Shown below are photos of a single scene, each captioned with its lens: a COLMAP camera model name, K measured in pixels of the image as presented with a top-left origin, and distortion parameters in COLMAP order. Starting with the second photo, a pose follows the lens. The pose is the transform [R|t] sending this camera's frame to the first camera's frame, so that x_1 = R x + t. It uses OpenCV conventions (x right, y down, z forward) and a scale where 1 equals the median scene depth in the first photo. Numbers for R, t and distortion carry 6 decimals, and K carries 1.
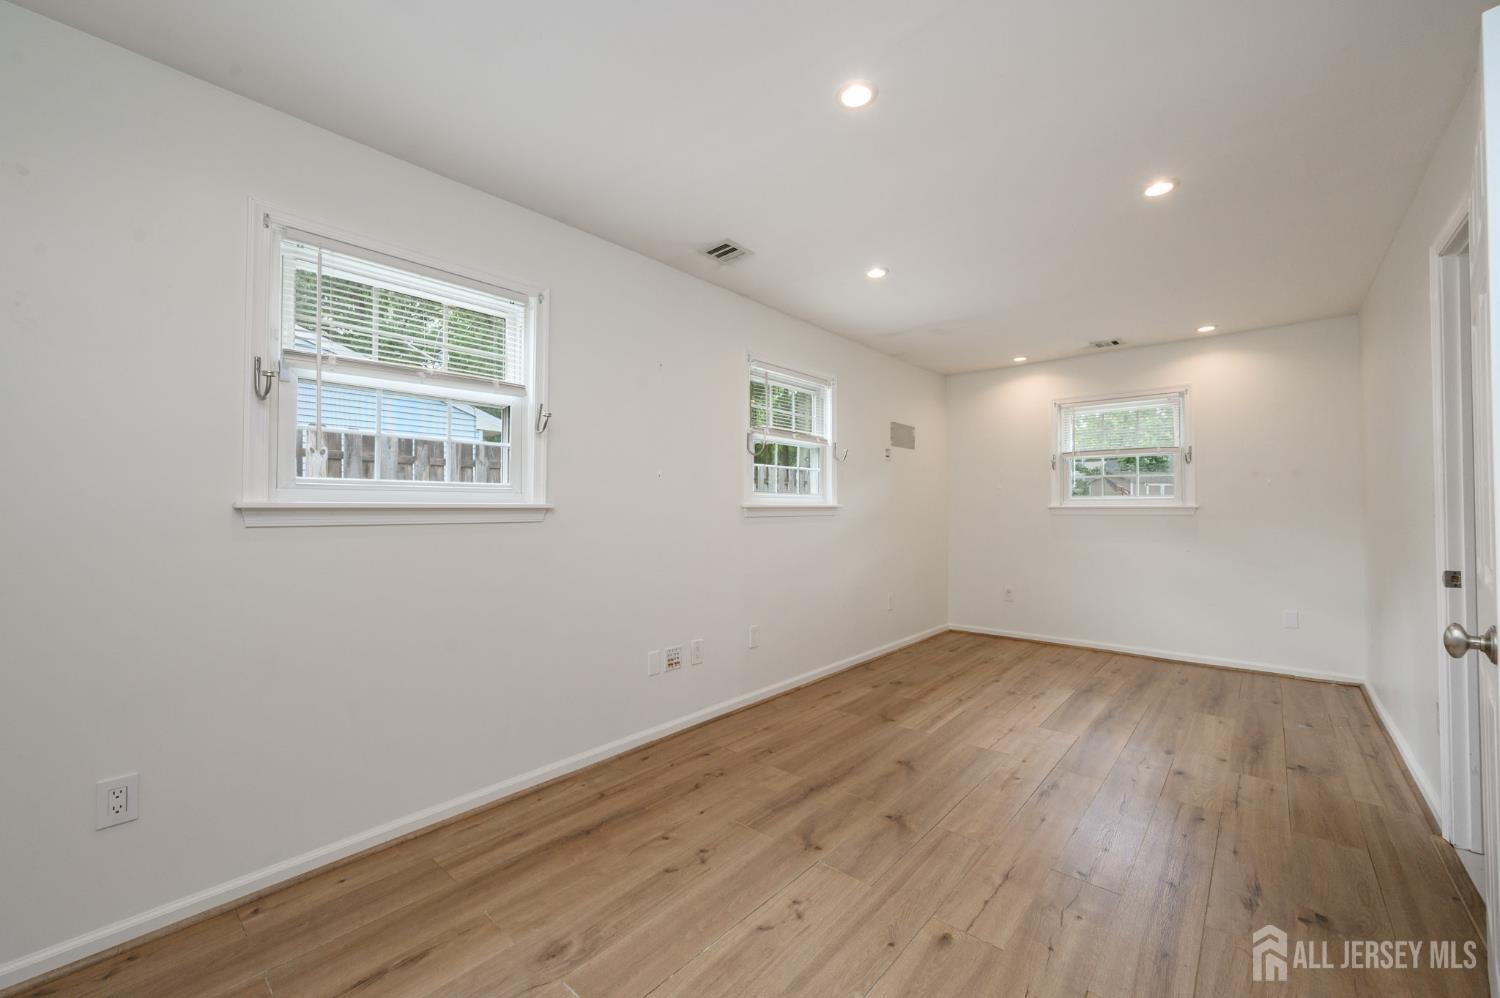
lens RADIAL K [[588.1, 0, 747.5], [0, 588.1, 497.3], [0, 0, 1]] dist [0.000876, 0.000440]
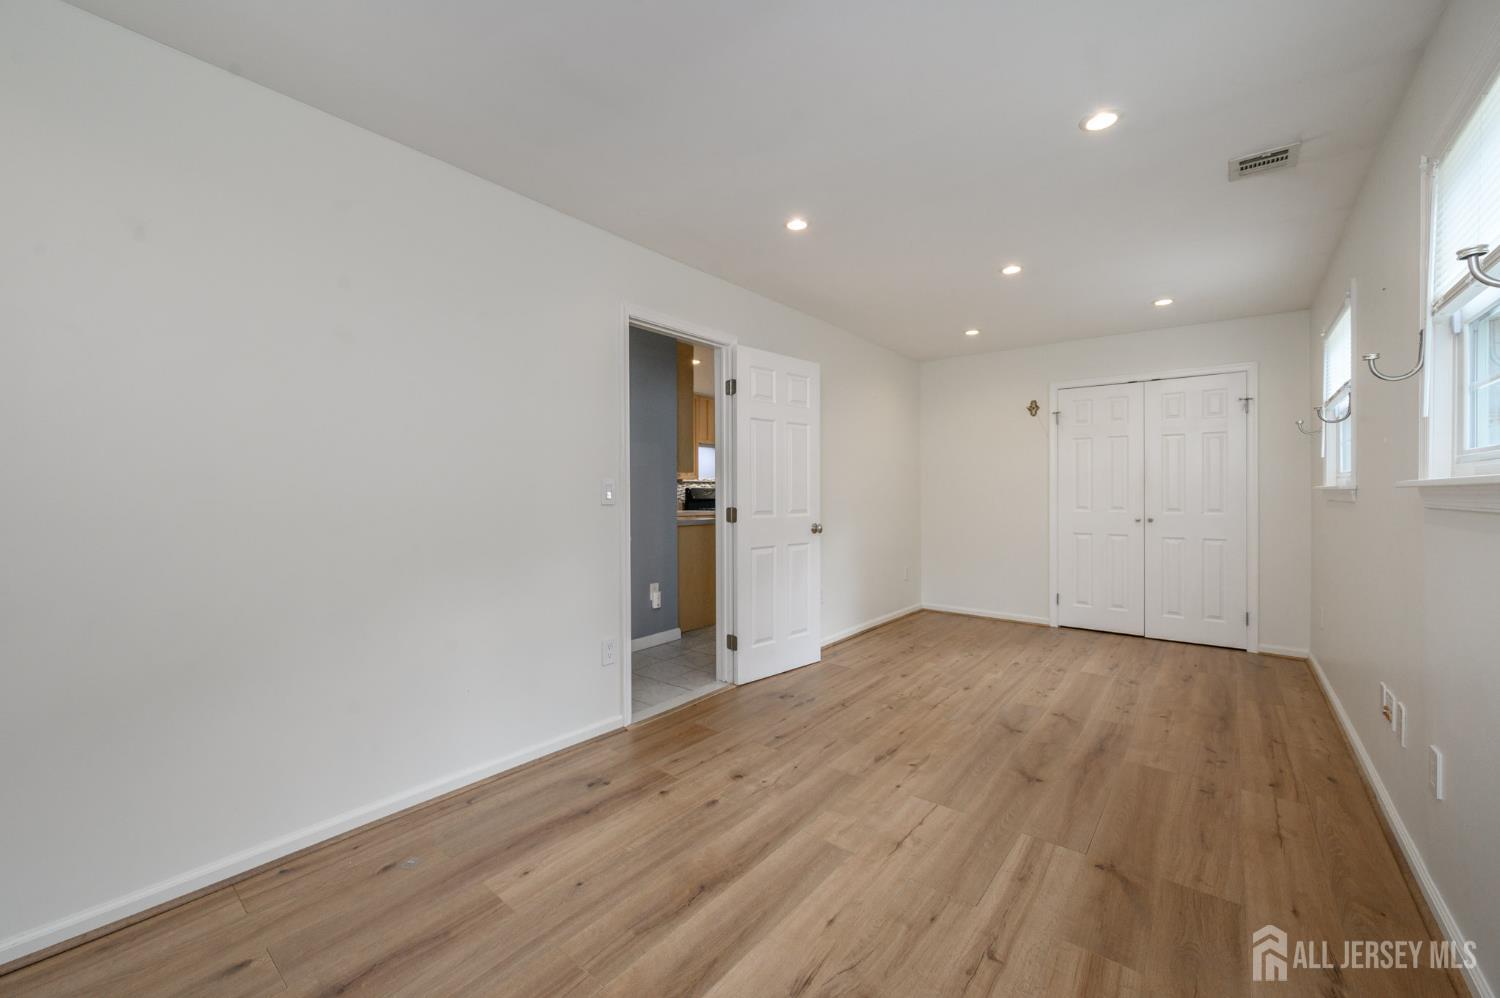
lens RADIAL K [[588.1, 0, 747.5], [0, 588.1, 497.3], [0, 0, 1]] dist [0.000876, 0.000440]
pose [[-0.999292, 0.004957, -0.037290, 0.740984], [0.005372, 0.999925, -0.011024, 0.036493], [0.037232, -0.011216, -0.999244, 1.909914]]
